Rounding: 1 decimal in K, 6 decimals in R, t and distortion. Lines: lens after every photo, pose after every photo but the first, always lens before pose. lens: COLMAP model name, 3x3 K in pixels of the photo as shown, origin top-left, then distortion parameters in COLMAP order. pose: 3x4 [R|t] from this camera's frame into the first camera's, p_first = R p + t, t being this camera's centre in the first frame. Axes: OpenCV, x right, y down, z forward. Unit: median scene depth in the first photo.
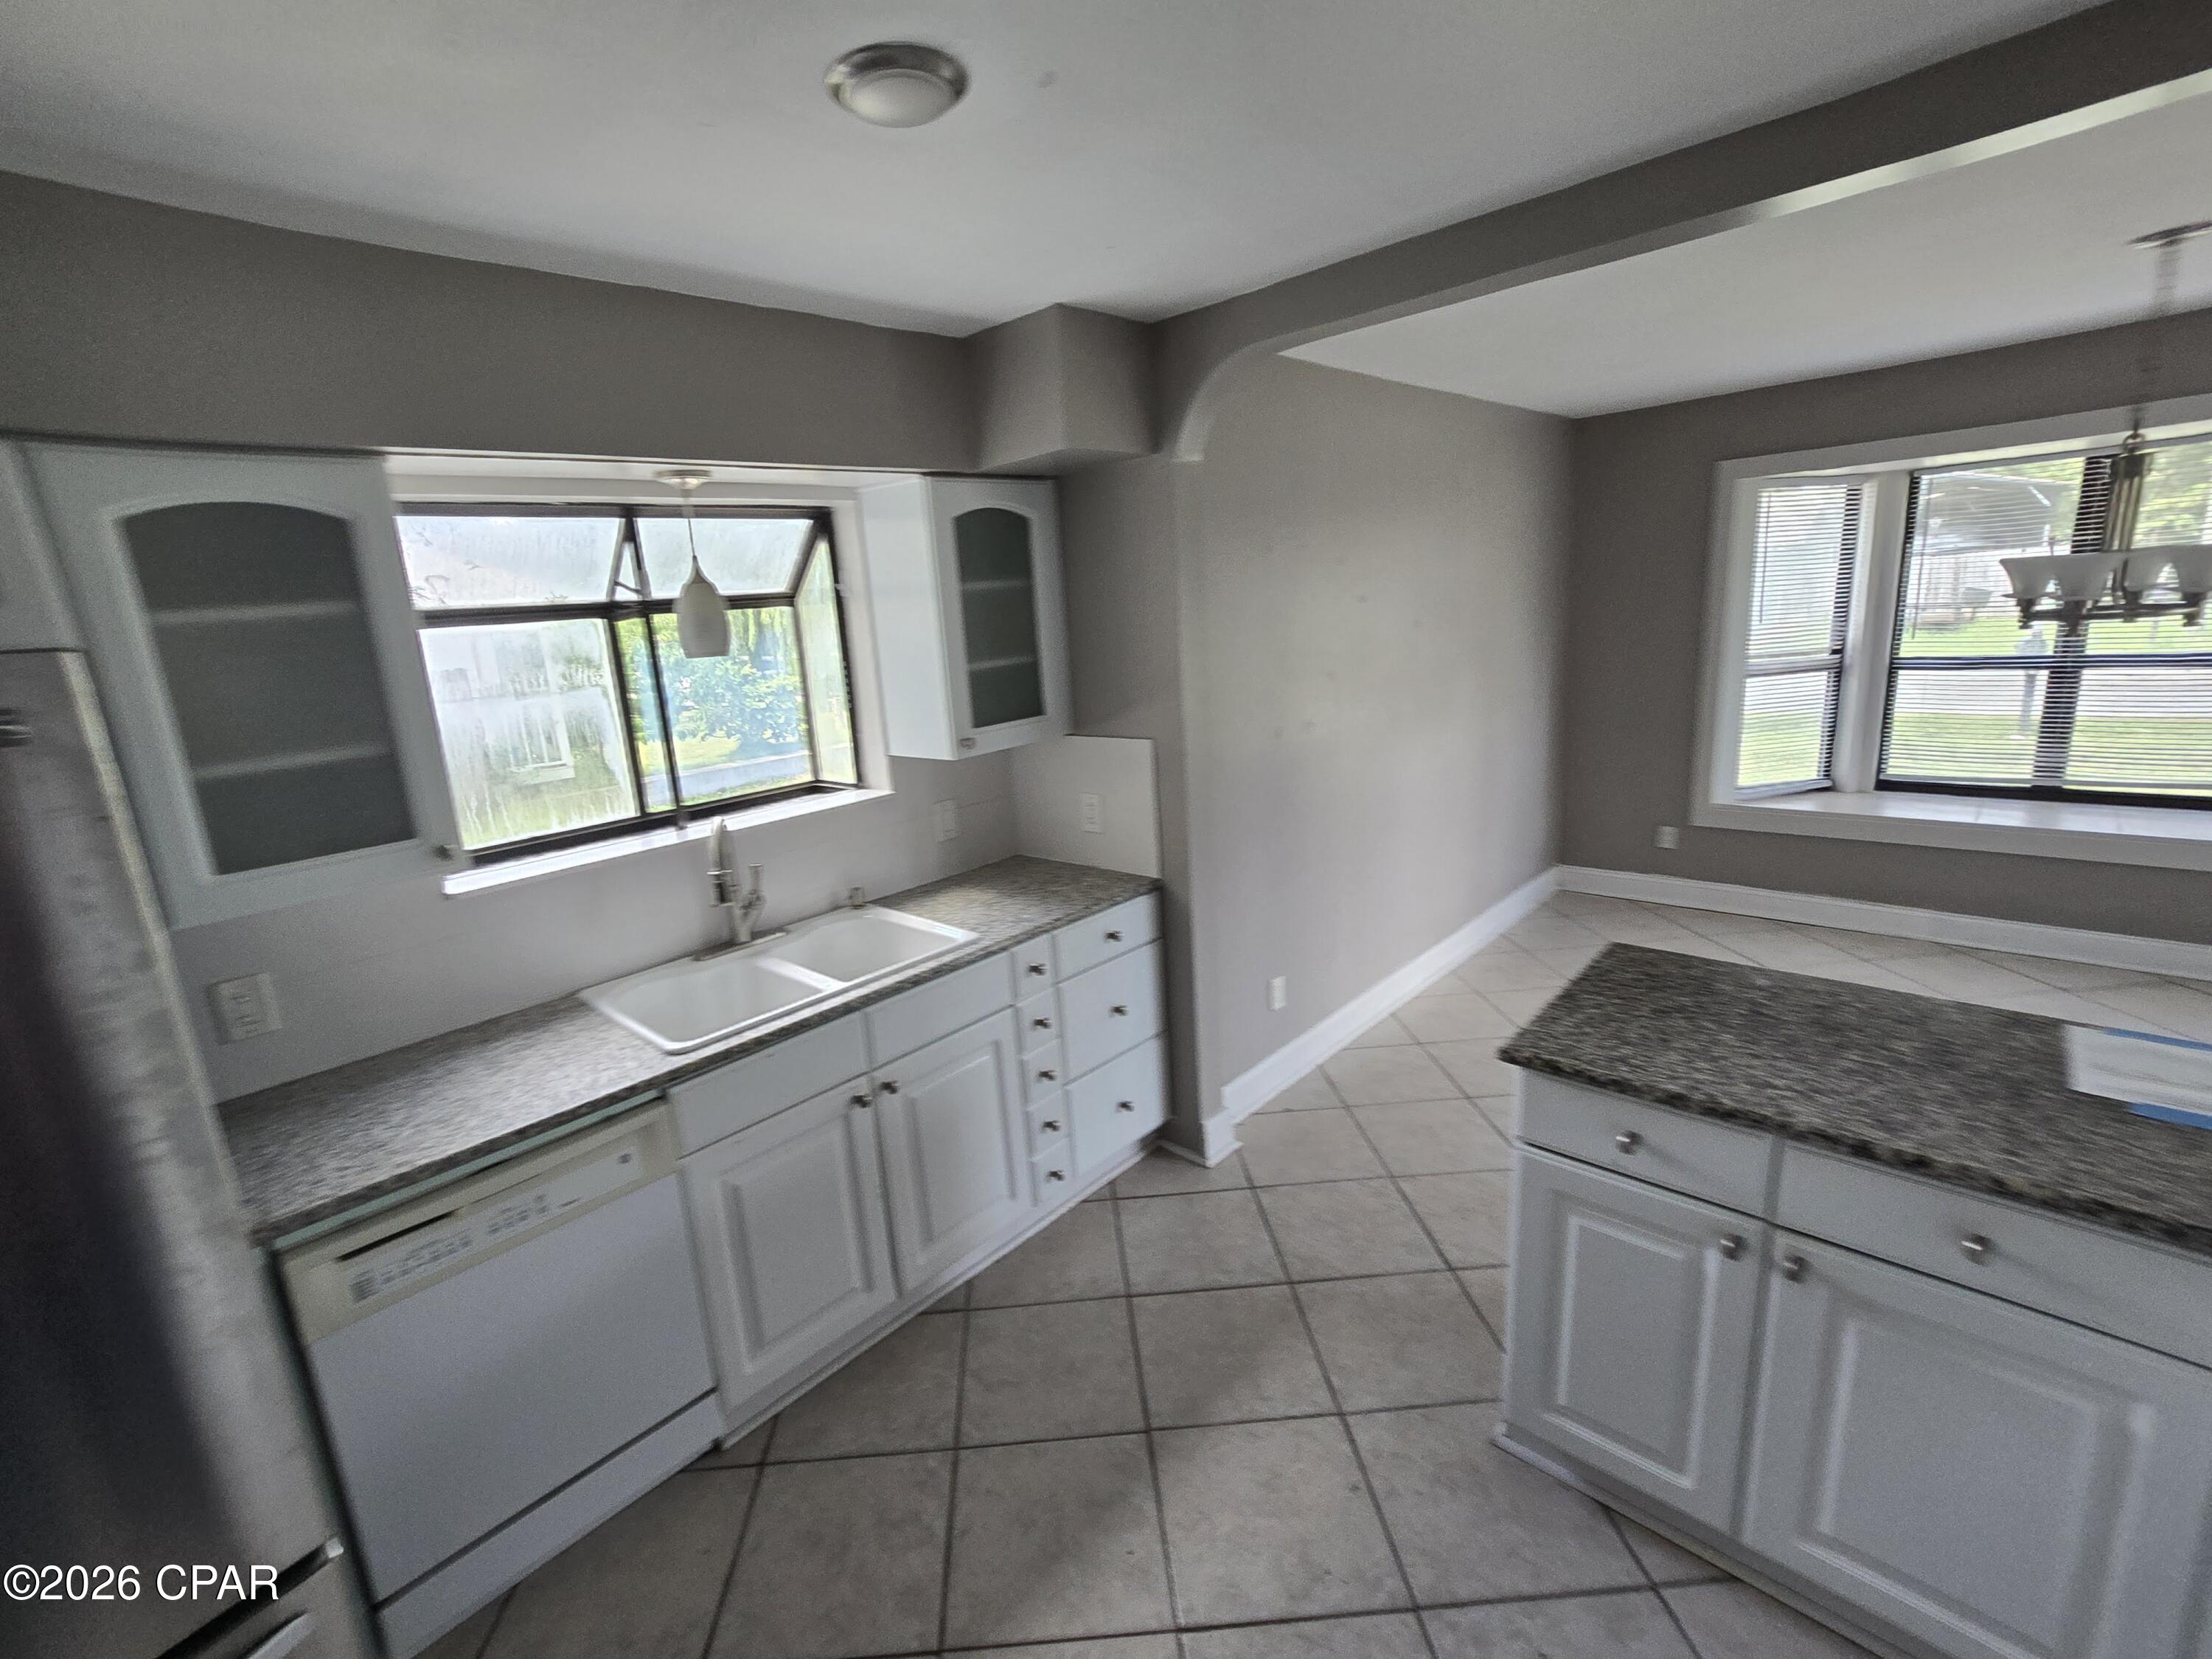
lens RADIAL K [[942.7, 0, 1050.3], [0, 942.7, 829.8], [0, 0, 1]] dist [-0.002596, 0.000146]
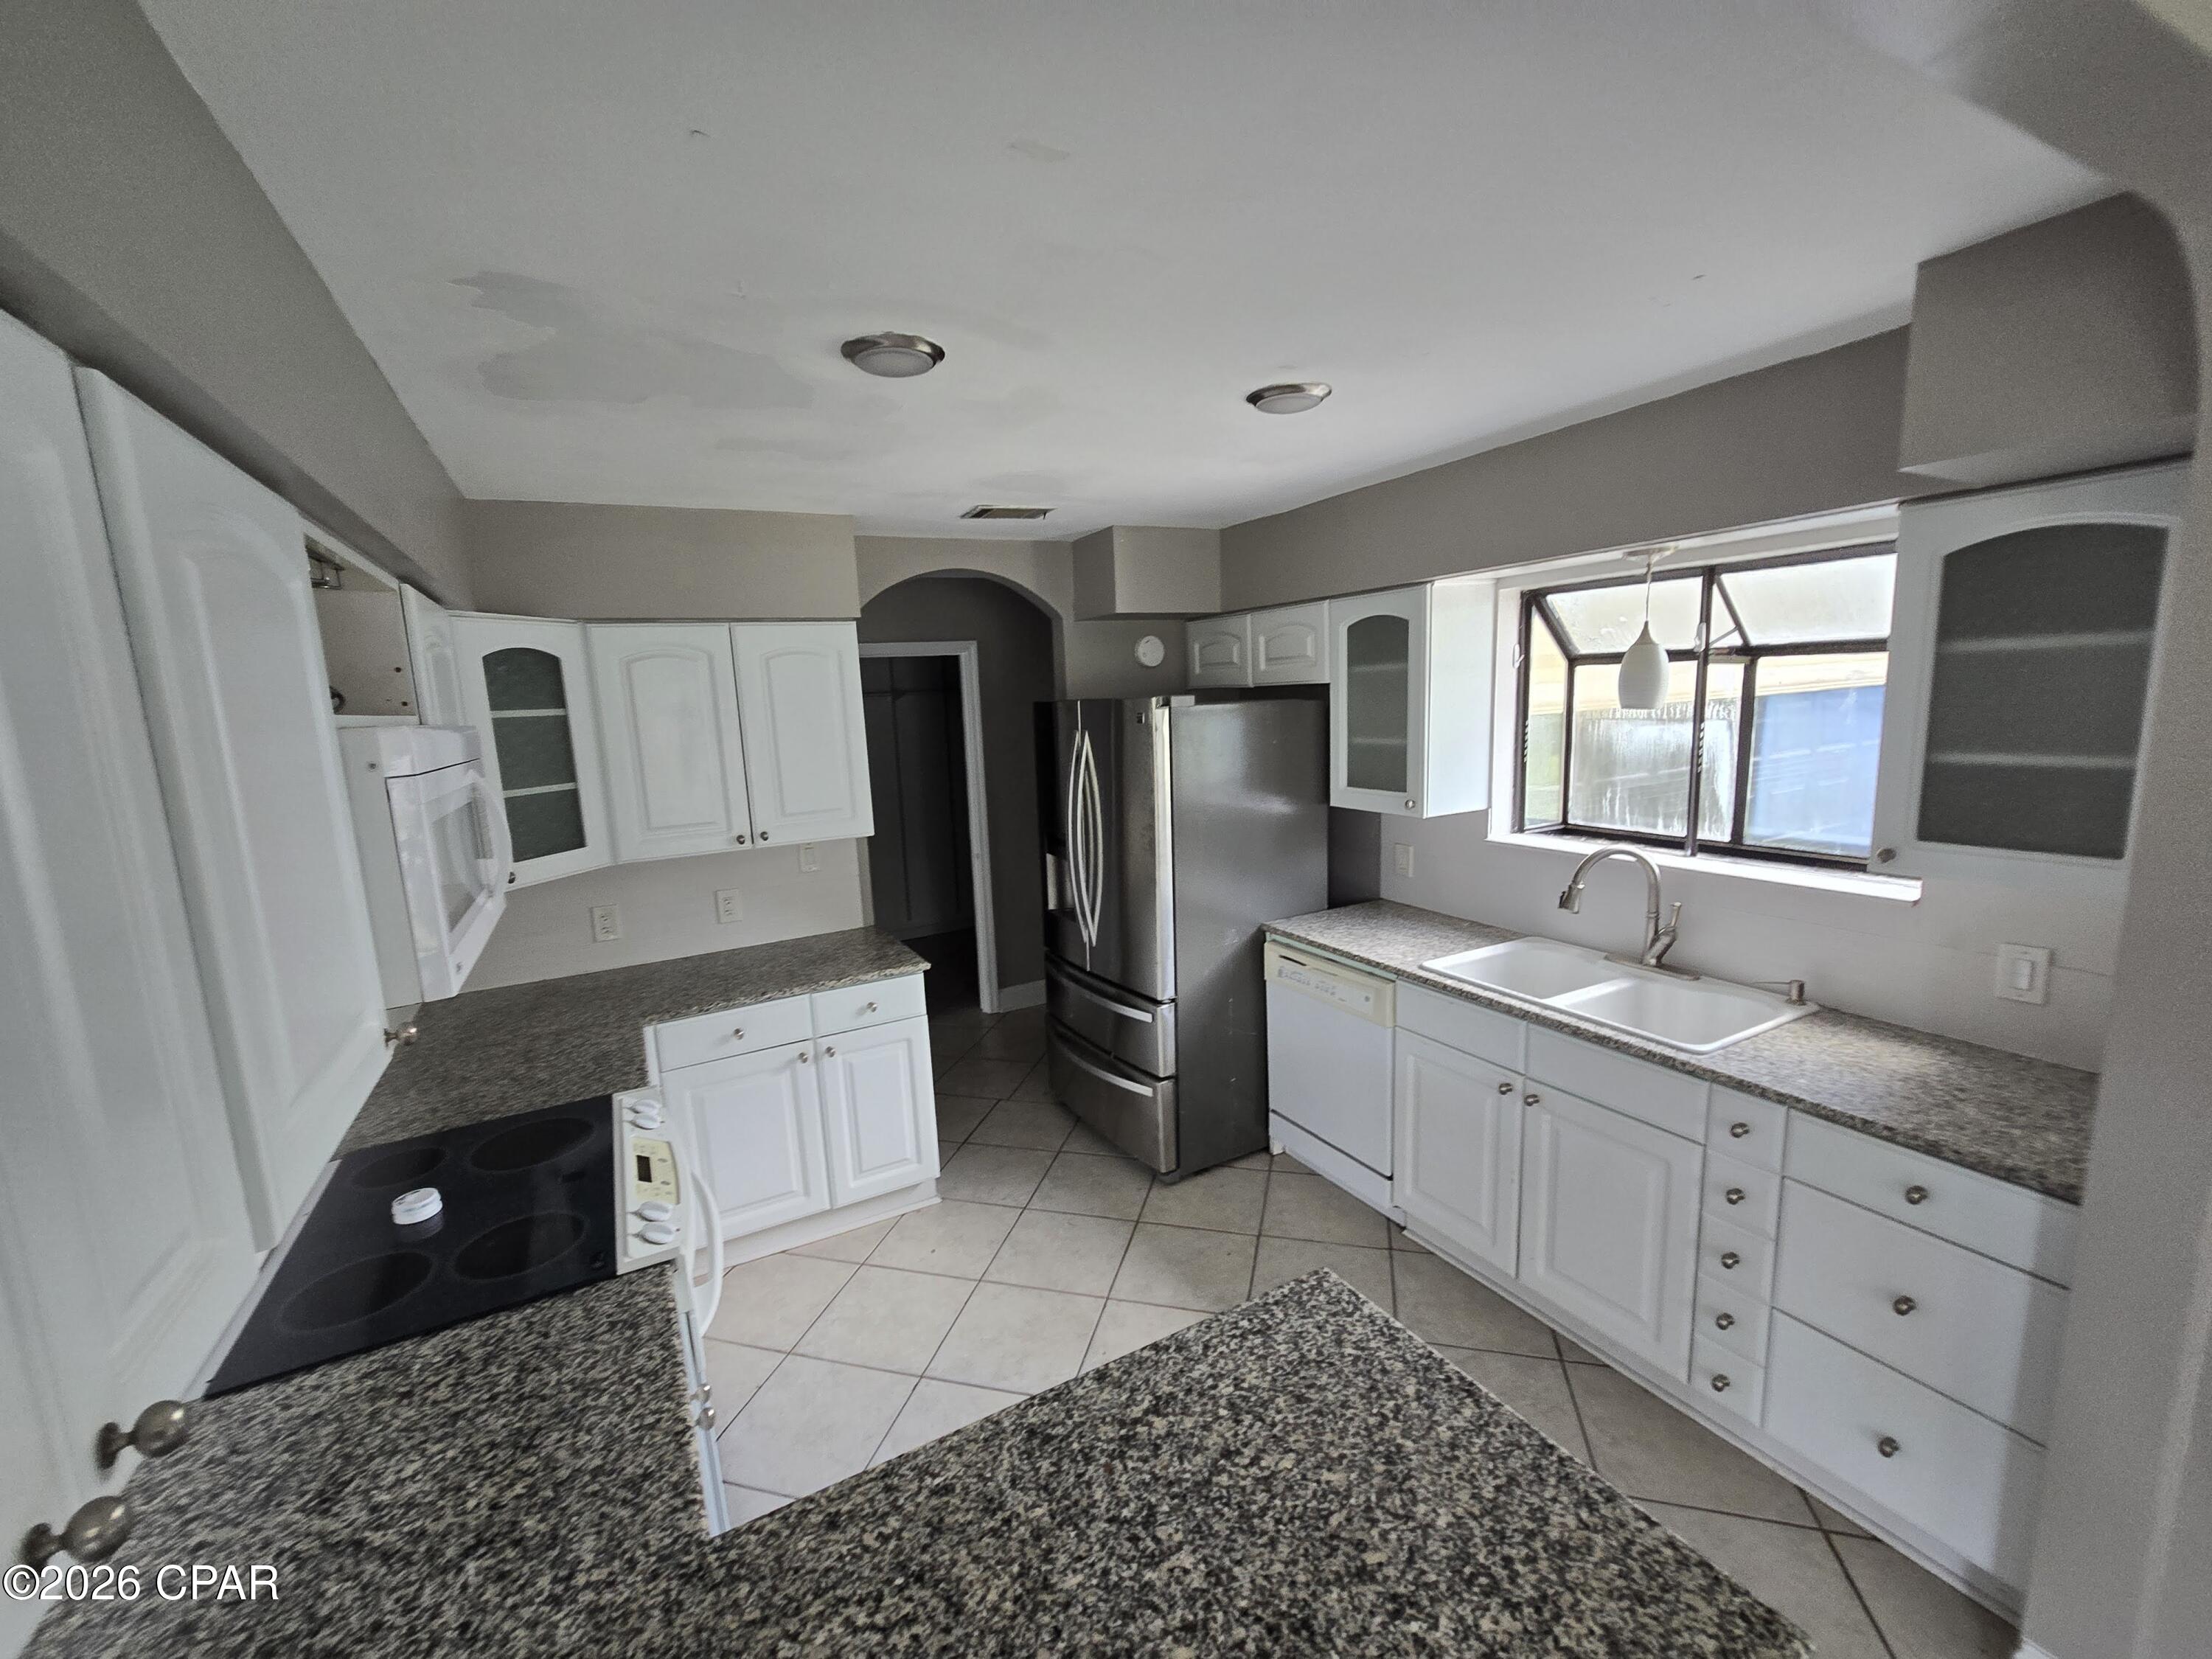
lens RADIAL K [[910.1, 0, 1111.1], [0, 910.1, 830.9], [0, 0, 1]] dist [-0.001842, -0.000223]
pose [[-0.257629, 0.238270, -0.936405, 0.843740], [-0.157944, 0.945699, 0.284089, -0.246095], [0.953248, 0.221089, -0.206006, 0.621403]]
